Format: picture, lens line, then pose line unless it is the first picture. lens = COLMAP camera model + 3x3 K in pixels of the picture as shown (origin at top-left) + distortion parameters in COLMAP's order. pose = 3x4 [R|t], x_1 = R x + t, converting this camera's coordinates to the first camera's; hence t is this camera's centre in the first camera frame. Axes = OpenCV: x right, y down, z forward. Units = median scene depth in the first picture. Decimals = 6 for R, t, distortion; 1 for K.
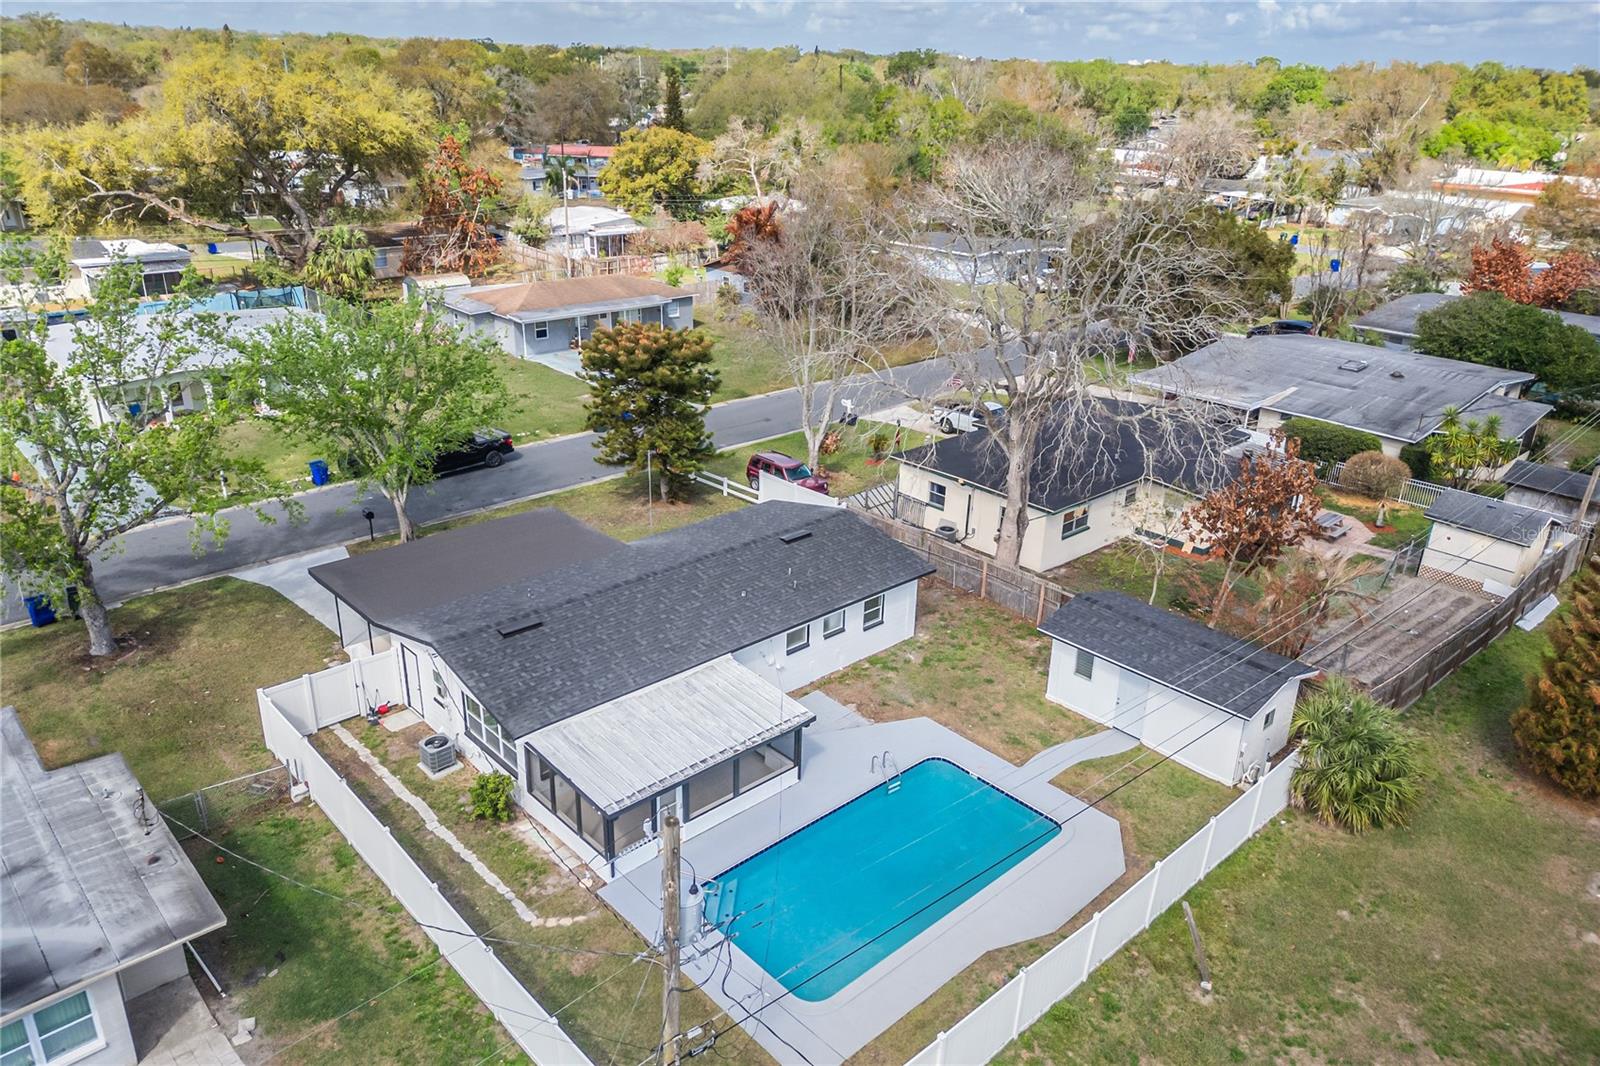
lens RADIAL K [[1119.5, 0, 806.8], [0, 1119.5, 533.6], [0, 0, 1]] dist [0.069251, -0.065505]
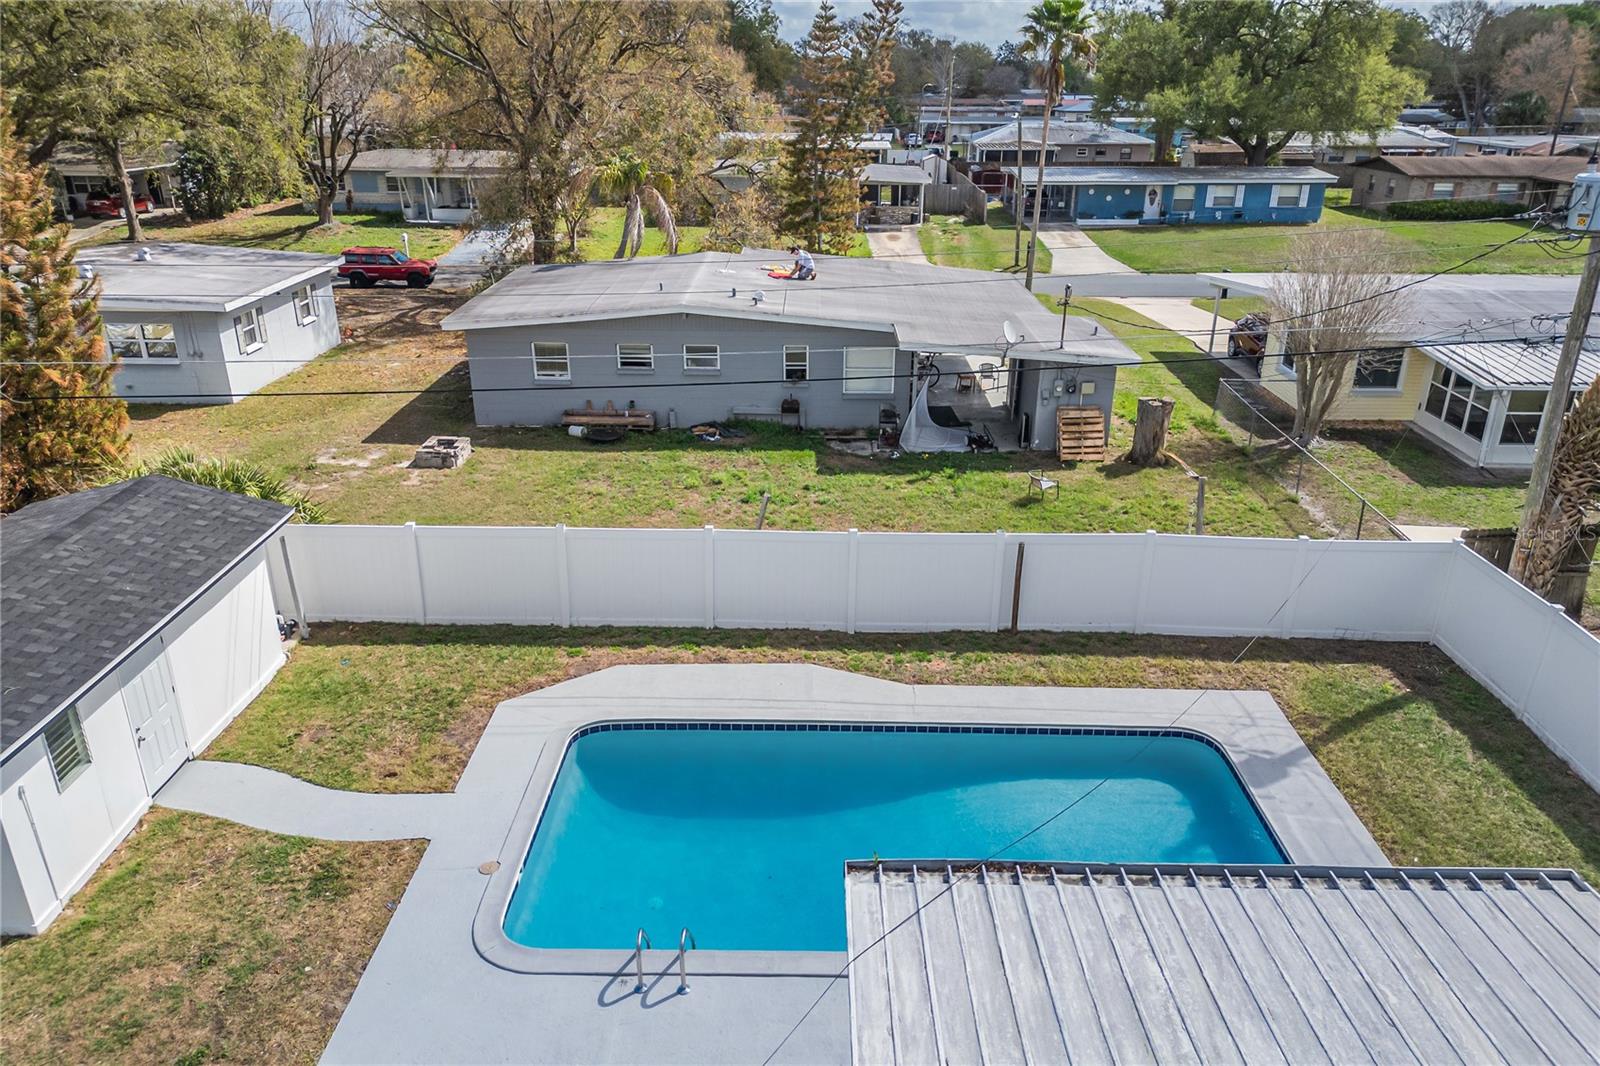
lens RADIAL K [[1119.5, 0, 806.8], [0, 1119.5, 533.6], [0, 0, 1]] dist [0.069251, -0.065505]
pose [[-0.726674, -0.288295, 0.623563, -0.148526], [0.239446, 0.744474, 0.623236, -0.112883], [-0.643902, 0.602199, -0.471960, 0.971488]]
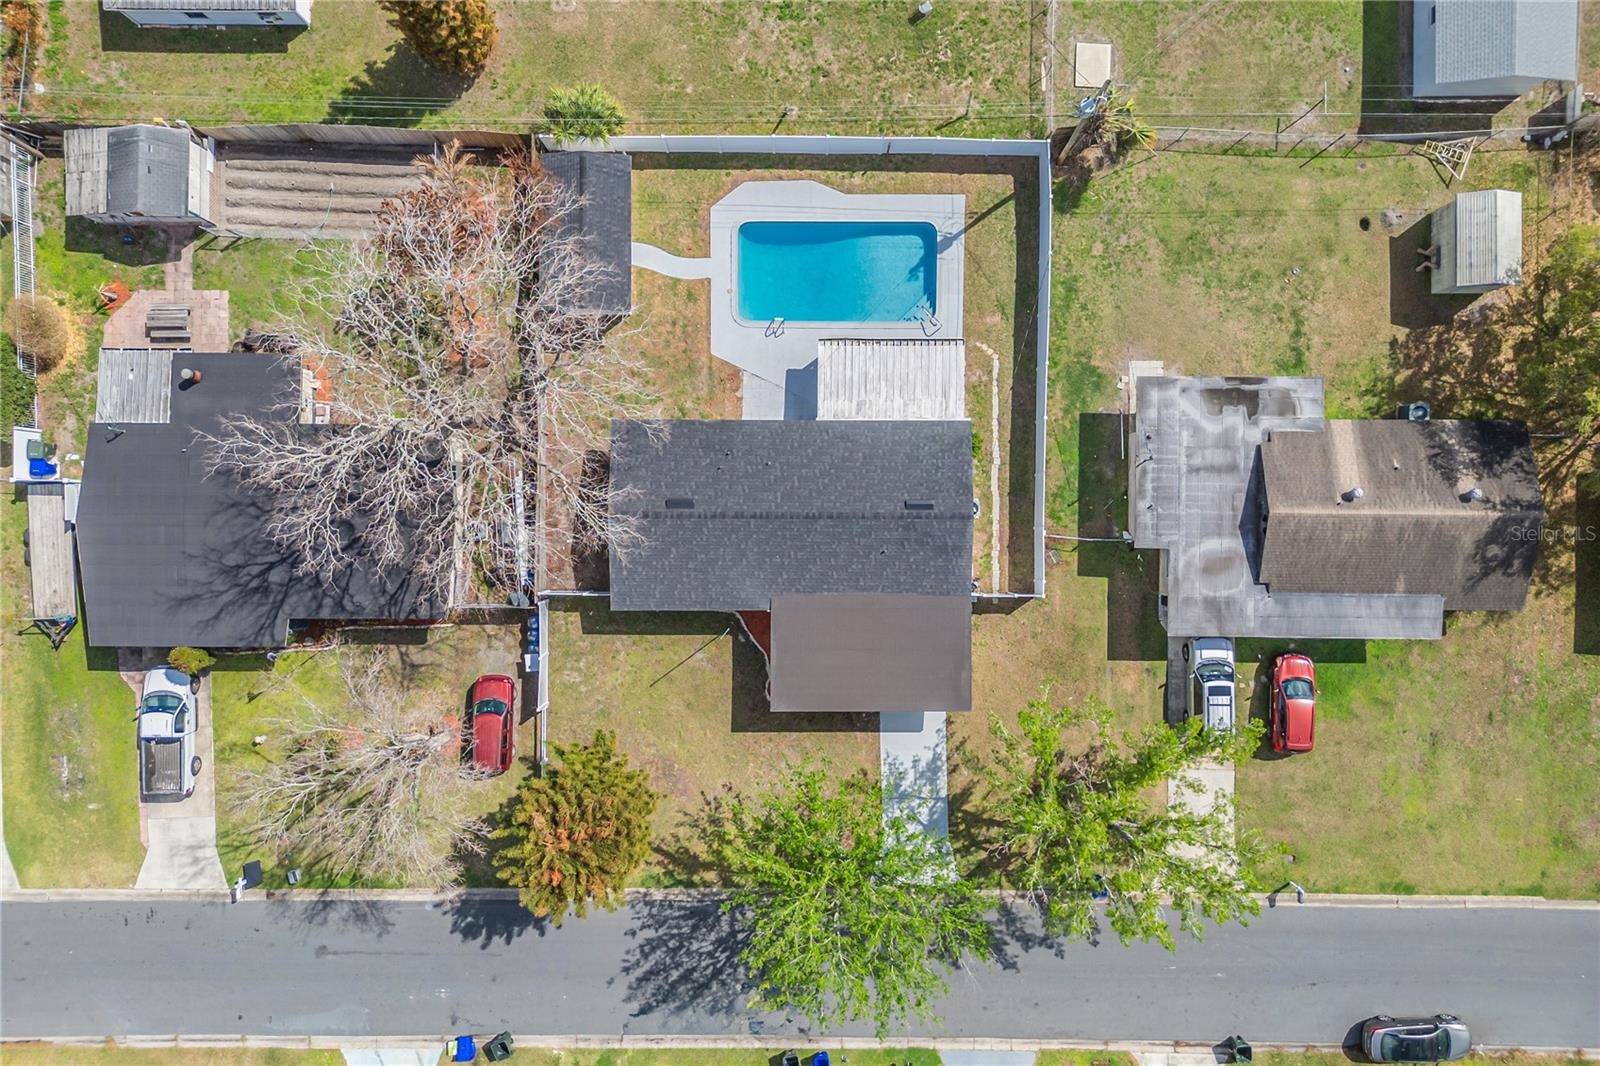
lens RADIAL K [[1119.5, 0, 806.8], [0, 1119.5, 533.6], [0, 0, 1]] dist [0.069251, -0.065505]
pose [[-0.729296, -0.683877, -0.020973, -0.126015], [0.253655, -0.298716, 0.920015, -1.288325], [-0.635442, 0.665644, 0.391321, 0.480788]]
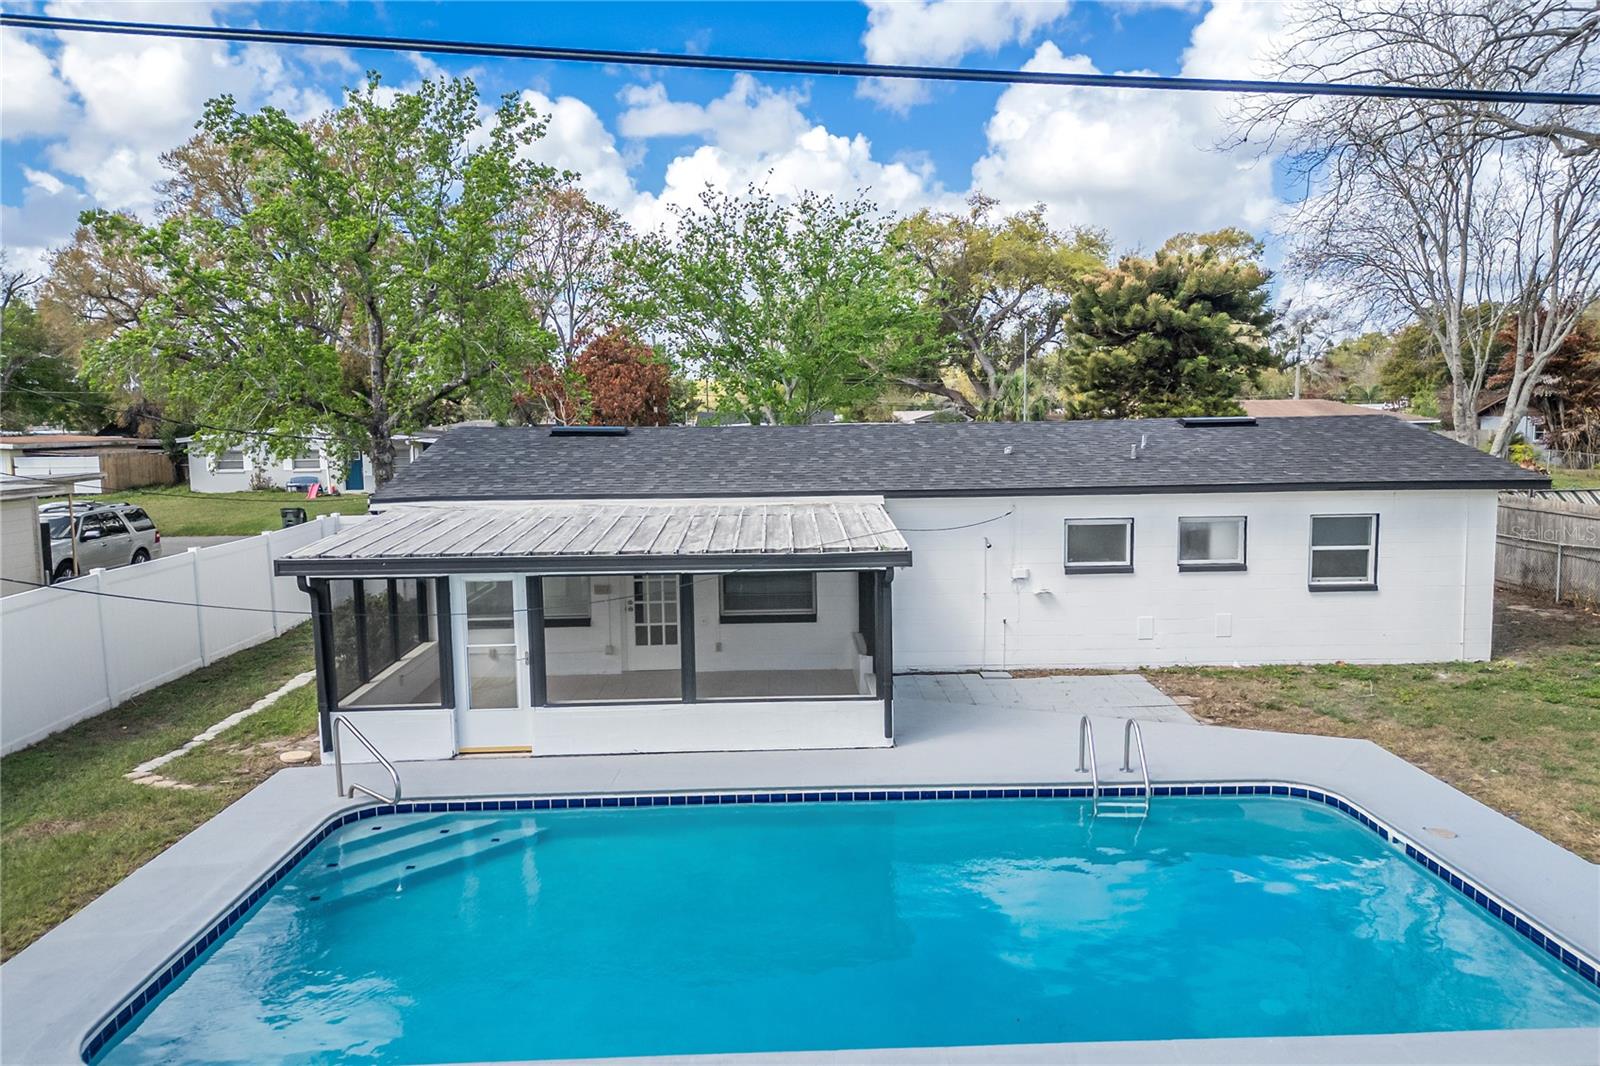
lens RADIAL K [[1119.5, 0, 806.8], [0, 1119.5, 533.6], [0, 0, 1]] dist [0.069251, -0.065505]
pose [[0.746890, 0.028066, -0.664355, 0.207255], [-0.222639, 0.951997, -0.210081, 0.213894], [0.626568, 0.304819, 0.717285, 0.610619]]
